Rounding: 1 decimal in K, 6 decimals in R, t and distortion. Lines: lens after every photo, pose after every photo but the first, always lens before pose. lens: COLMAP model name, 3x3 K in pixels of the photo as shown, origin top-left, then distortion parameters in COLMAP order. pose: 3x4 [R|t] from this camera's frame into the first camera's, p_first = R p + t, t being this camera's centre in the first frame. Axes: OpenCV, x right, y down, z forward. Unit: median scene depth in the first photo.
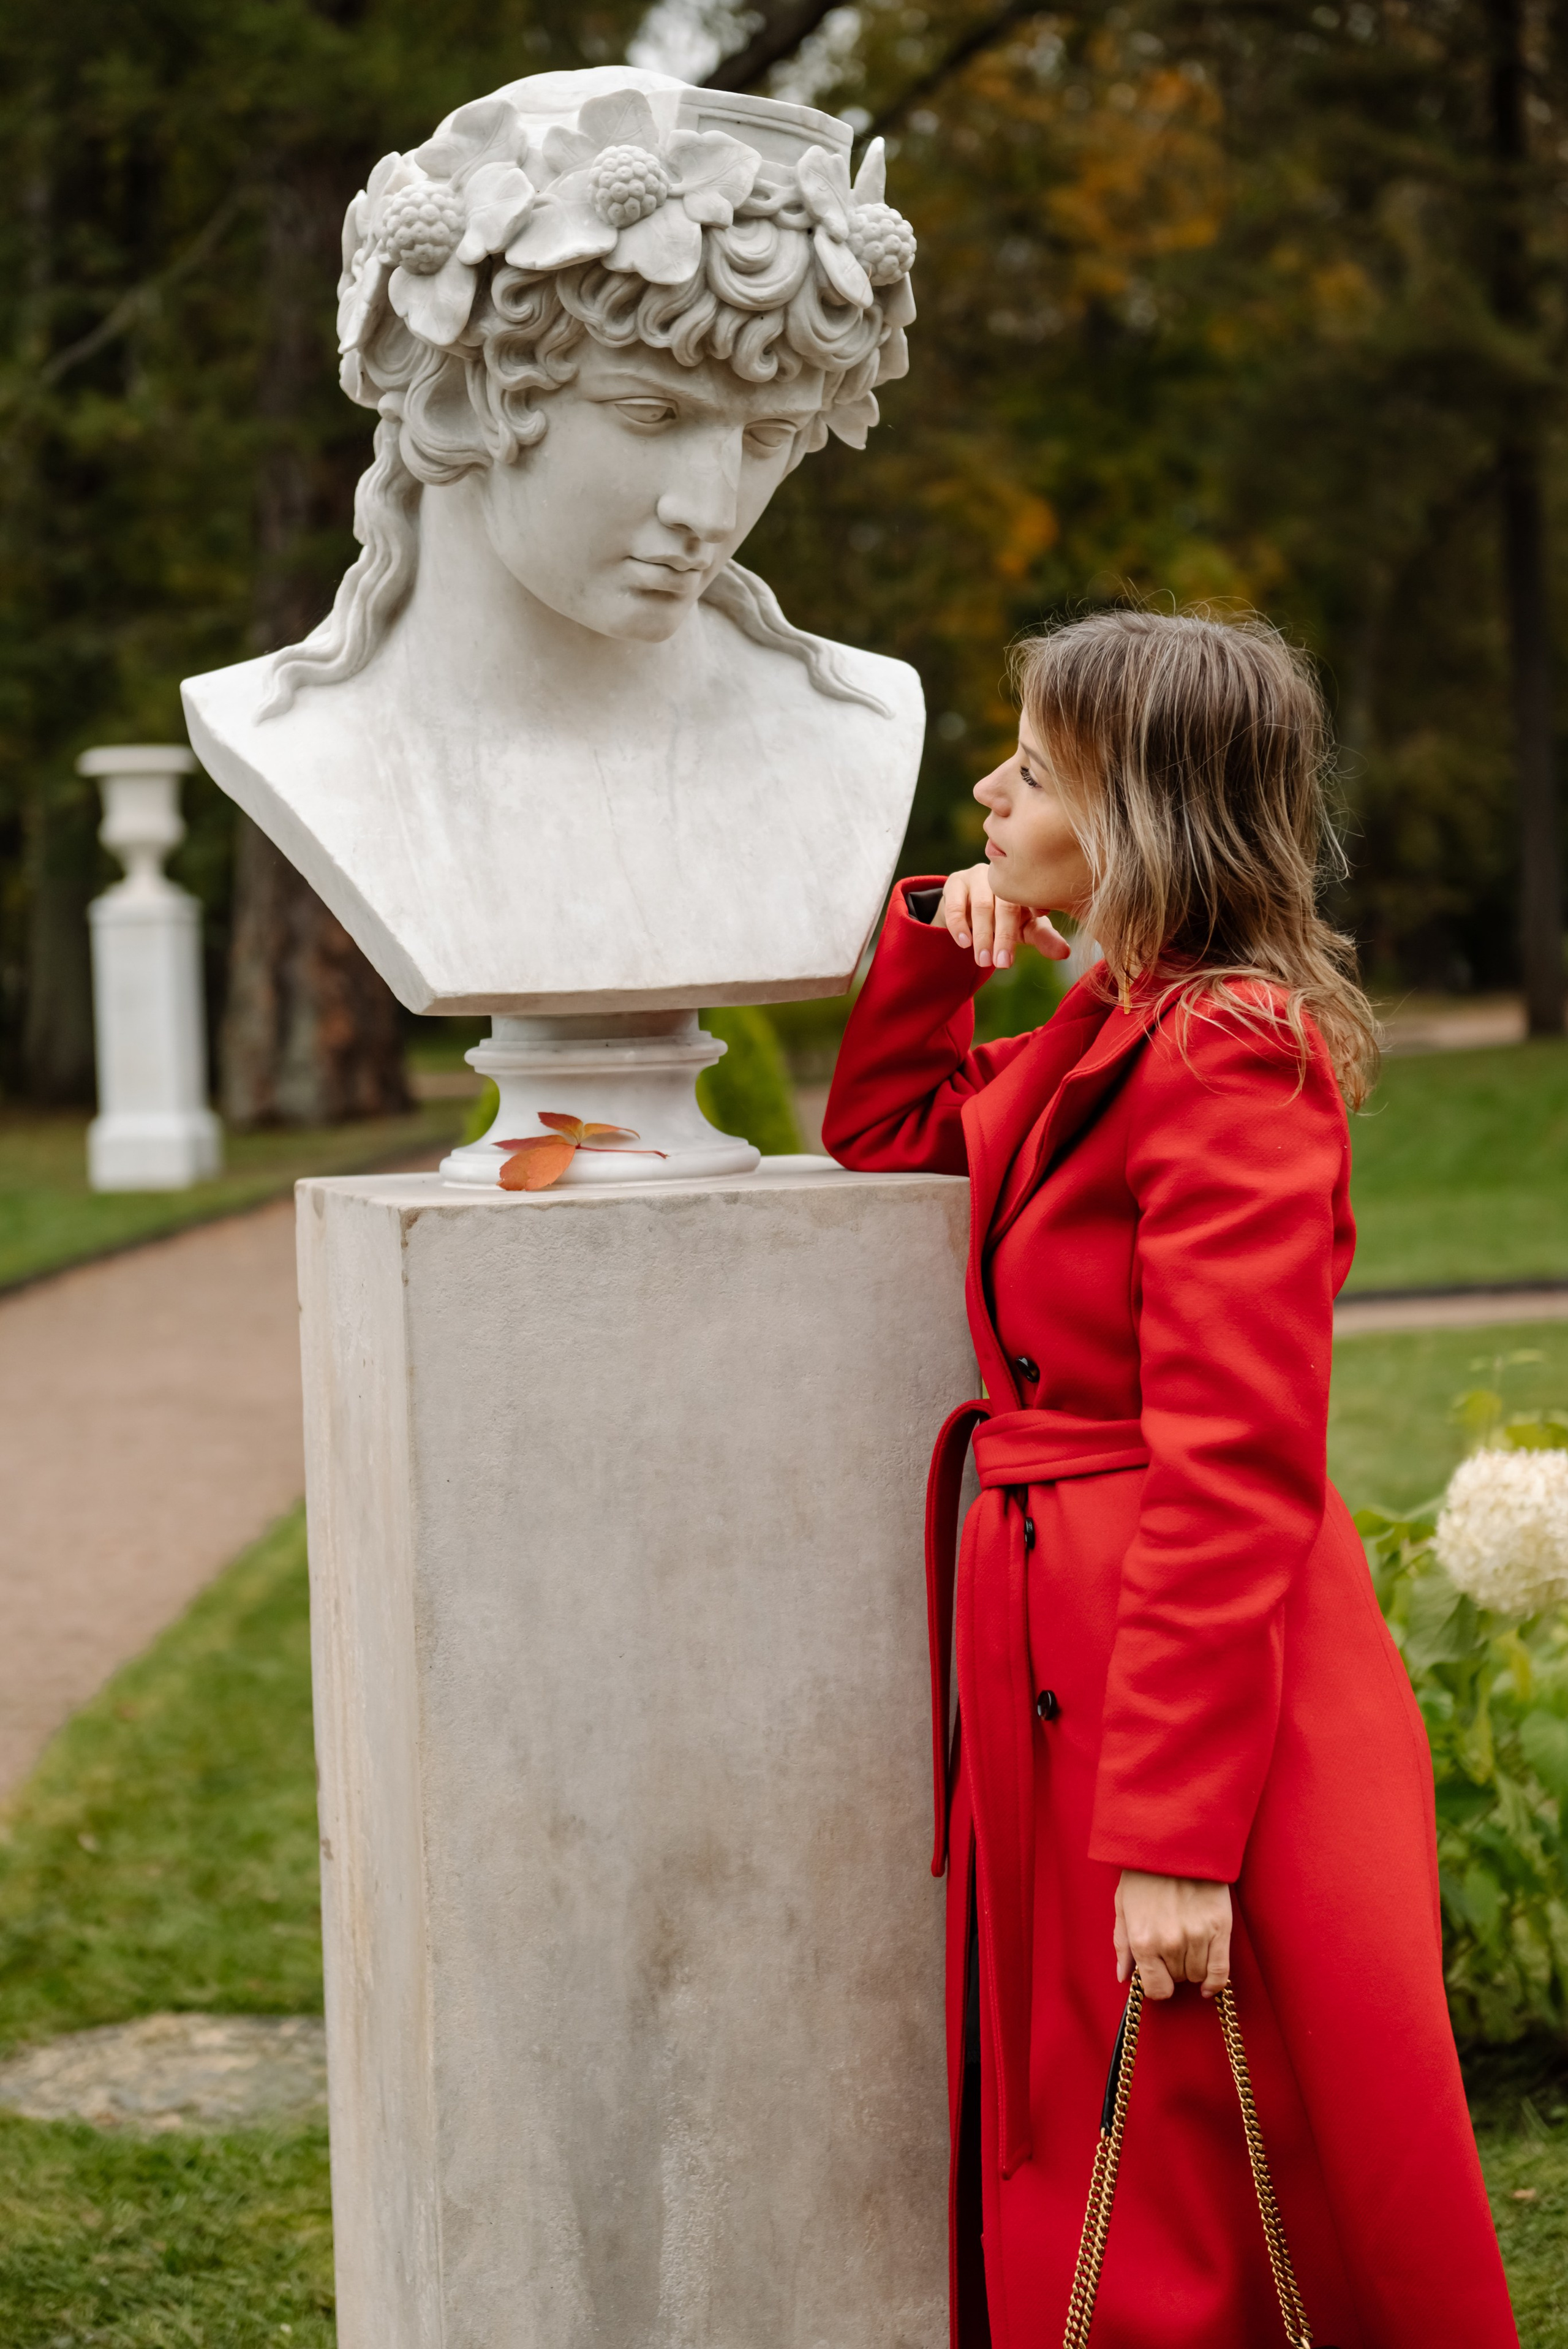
lens RADIAL K [[4738.7, 0, 784.1], [0, 4738.7, 1170.8], [0, 0, 1]] dist [0.001097, 0.000000]
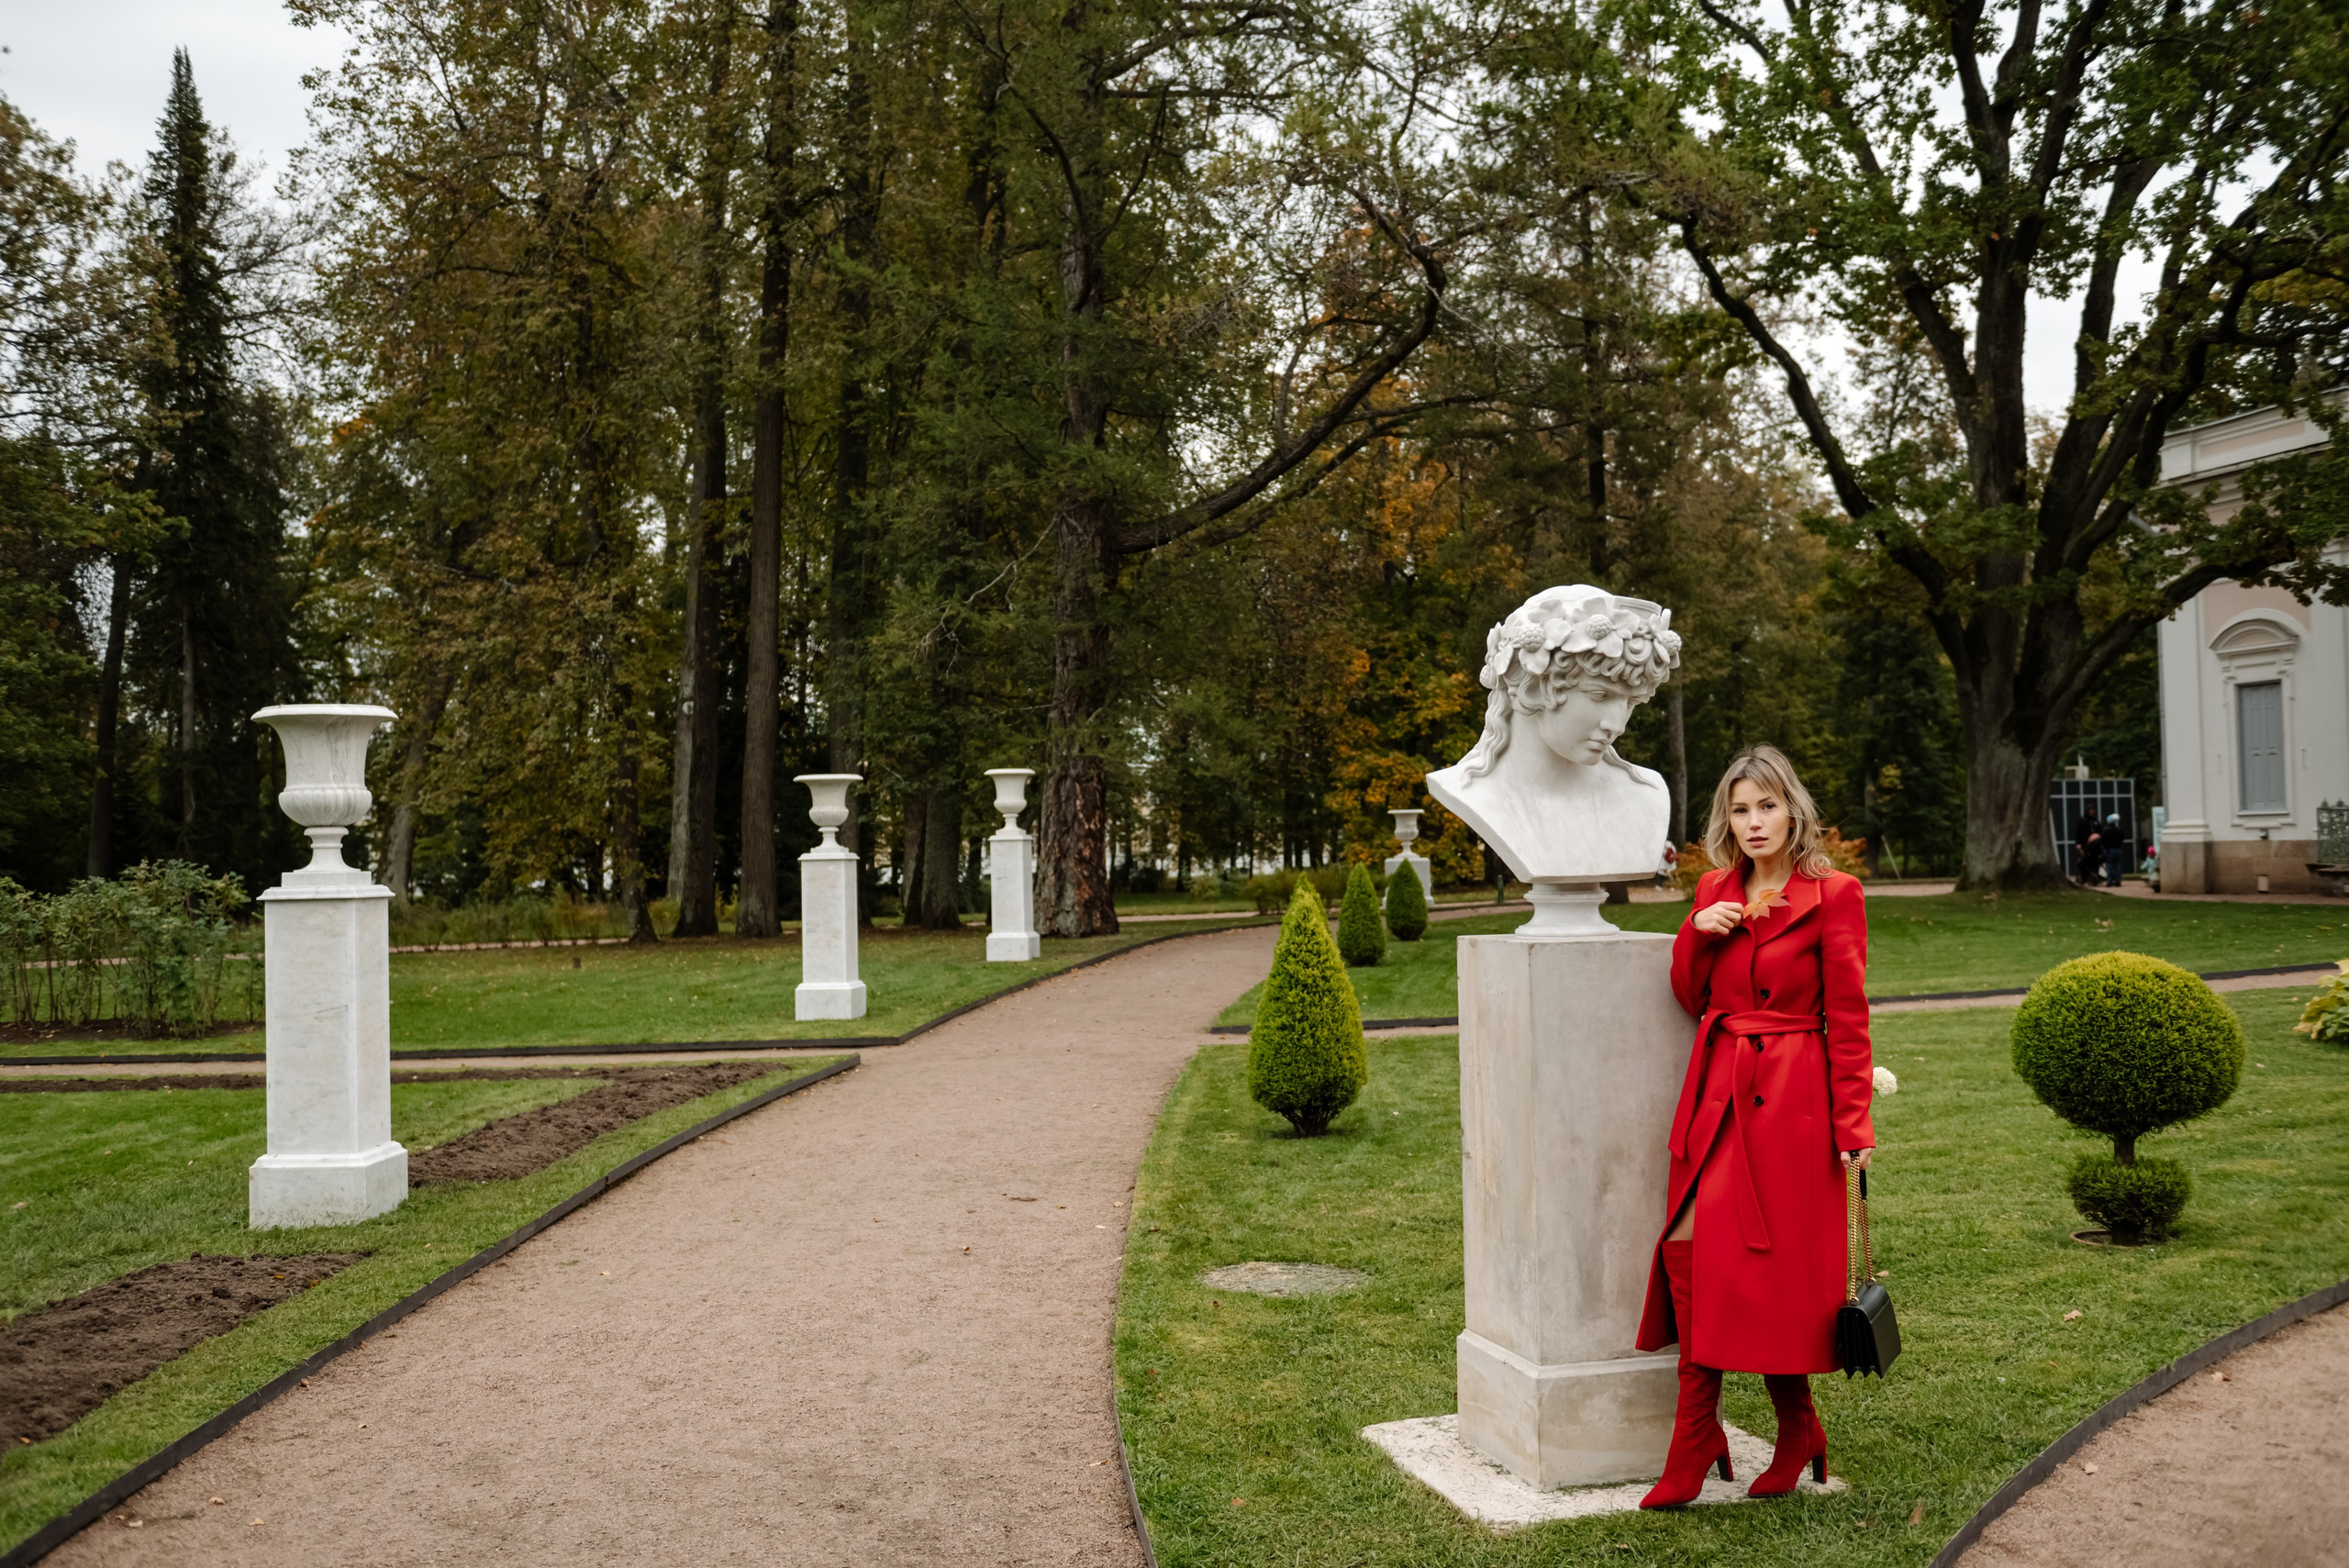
lens RADIAL K [[2328.7, 0, 1175.3], [0, 2328.7, 792.9], [0, 0, 1]] dist [0.011119, 0.000000]
pose [[0.999897, 0.013378, -0.005154, -0.305401], [-0.013725, 0.997122, -0.074566, 0.026891], [0.004142, 0.074629, 0.997203, -0.563423]]
